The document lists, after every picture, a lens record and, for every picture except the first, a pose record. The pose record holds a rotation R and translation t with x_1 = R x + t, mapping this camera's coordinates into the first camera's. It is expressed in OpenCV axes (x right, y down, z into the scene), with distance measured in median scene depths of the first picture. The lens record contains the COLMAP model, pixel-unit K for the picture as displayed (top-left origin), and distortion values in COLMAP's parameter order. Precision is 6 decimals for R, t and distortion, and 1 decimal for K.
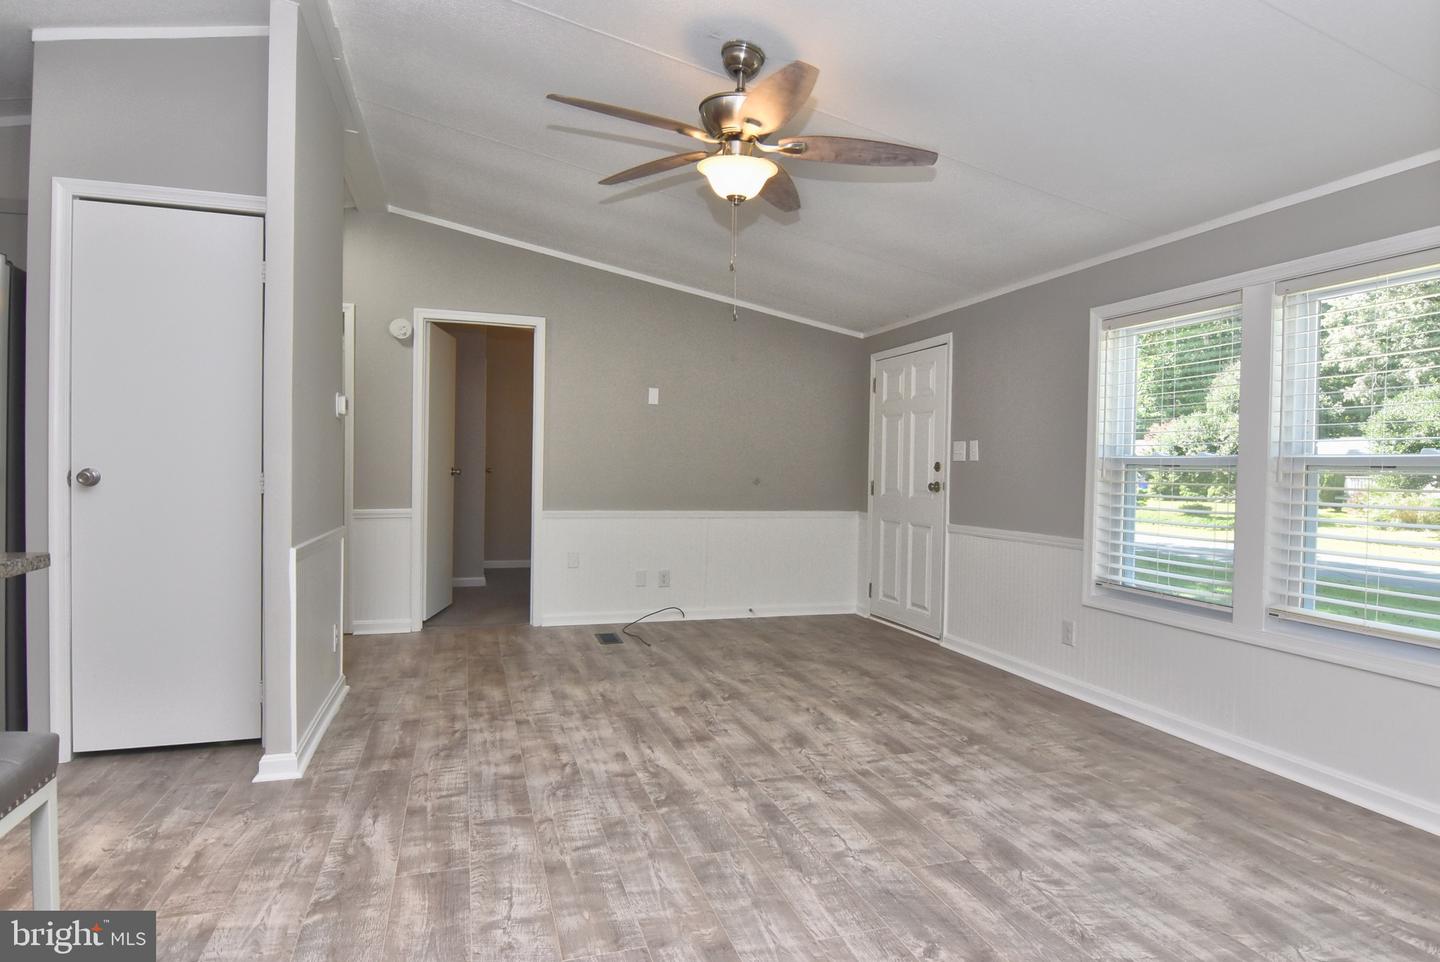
lens RADIAL K [[804.9, 0, 720.0], [0, 804.9, 481.0], [0, 0, 1]] dist [0.003755, -0.021949]
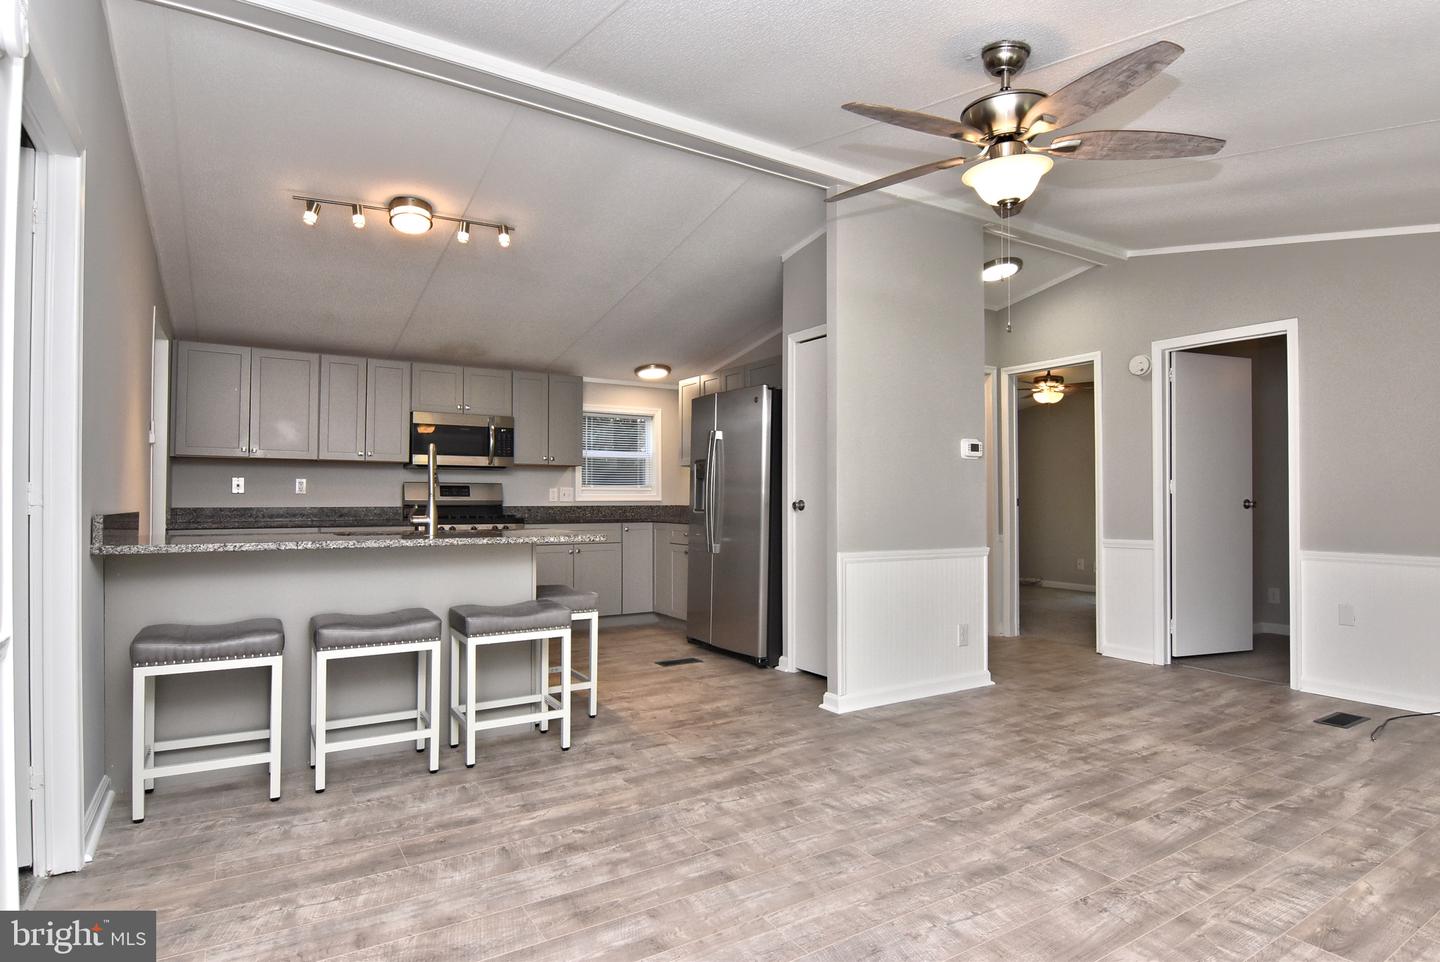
lens RADIAL K [[765.7, 0, 724.8], [0, 765.7, 481.4], [0, 0, 1]] dist [0.003206, -0.019500]
pose [[0.252110, -0.034327, -0.967090, 0.755951], [-0.014694, 0.999120, -0.039294, 0.011265], [0.967587, 0.024116, 0.251383, 0.445239]]
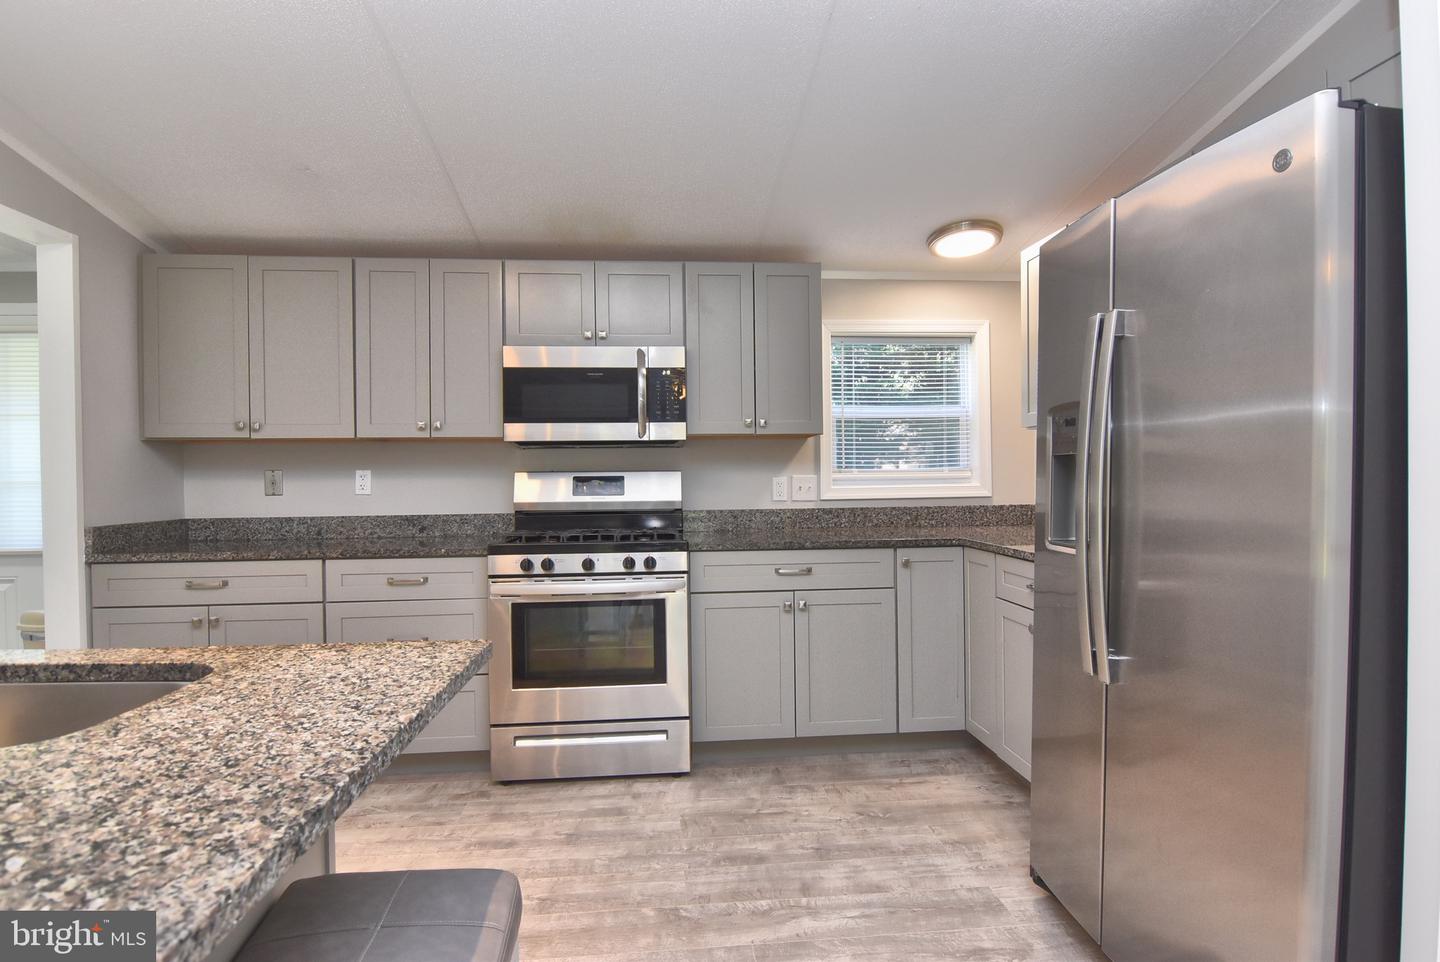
lens RADIAL K [[773.6, 0, 726.6], [0, 773.6, 481.9], [0, 0, 1]] dist [0.002149, -0.019403]
pose [[-0.202754, 0.001229, -0.979229, -0.356676], [-0.007020, 0.999972, 0.002708, -0.046884], [0.979204, 0.007423, -0.202740, 0.706861]]
